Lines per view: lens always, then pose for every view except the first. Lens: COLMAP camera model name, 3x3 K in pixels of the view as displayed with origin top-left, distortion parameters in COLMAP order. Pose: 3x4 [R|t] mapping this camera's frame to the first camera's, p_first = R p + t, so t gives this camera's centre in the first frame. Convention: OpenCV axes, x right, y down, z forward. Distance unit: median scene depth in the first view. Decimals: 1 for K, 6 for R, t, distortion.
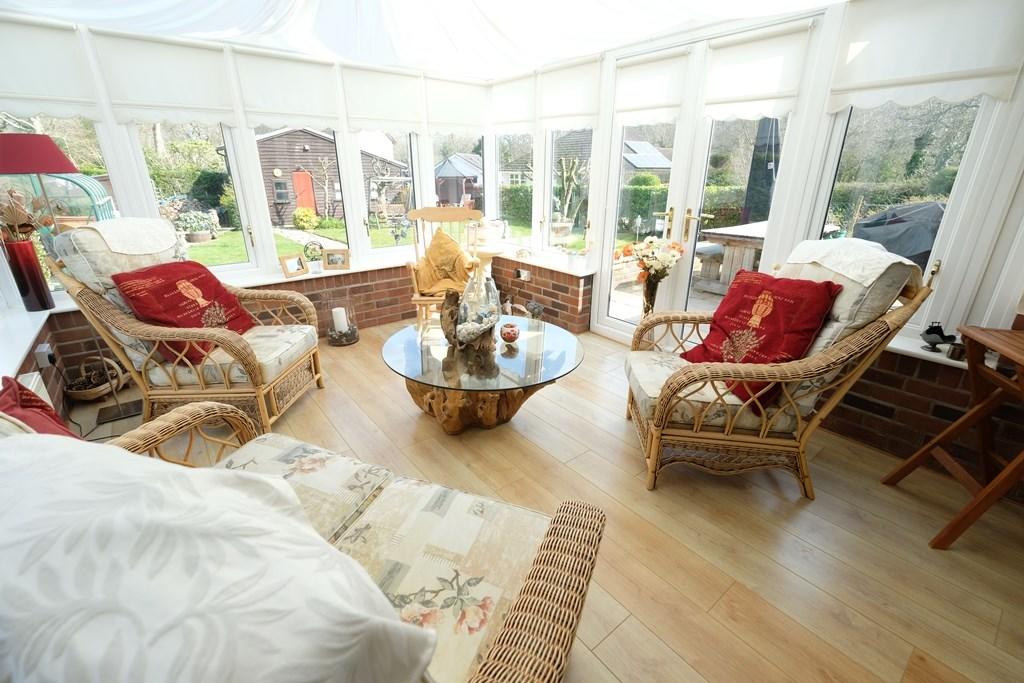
lens RADIAL K [[448.7, 0, 512.4], [0, 448.7, 338.2], [0, 0, 1]] dist [0.000319, 0.000444]
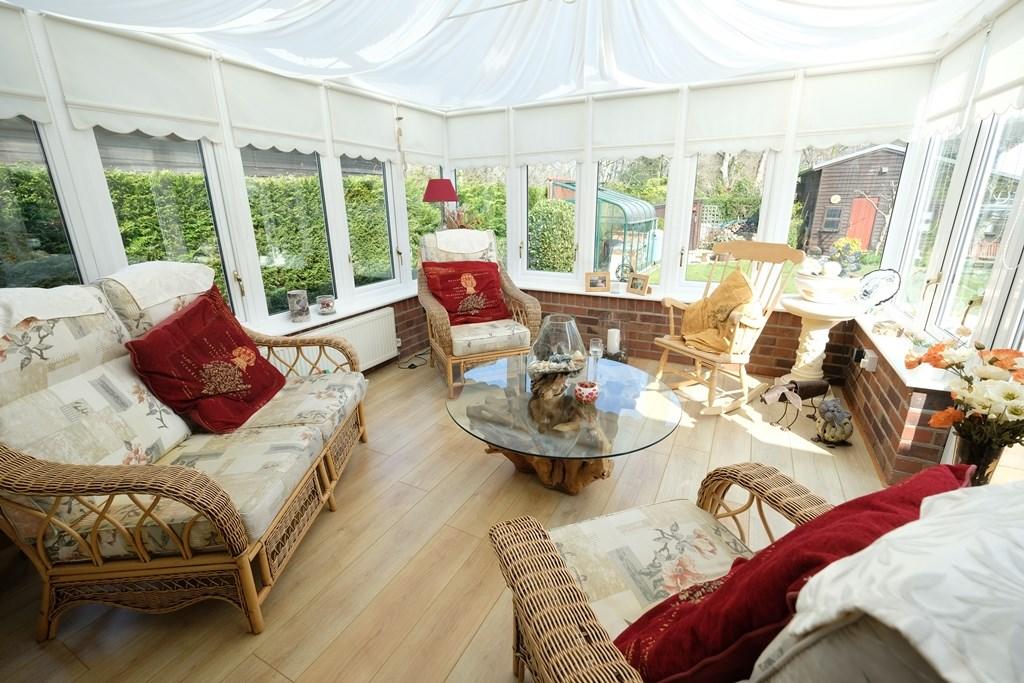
lens RADIAL K [[448.7, 0, 512.2], [0, 448.7, 342.6], [0, 0, 1]] dist [0.000319, 0.000444]
pose [[0.404154, 0.274366, -0.872573, 0.446342], [-0.312989, 0.937849, 0.149923, -0.126123], [0.859475, 0.212514, 0.464909, 0.345357]]
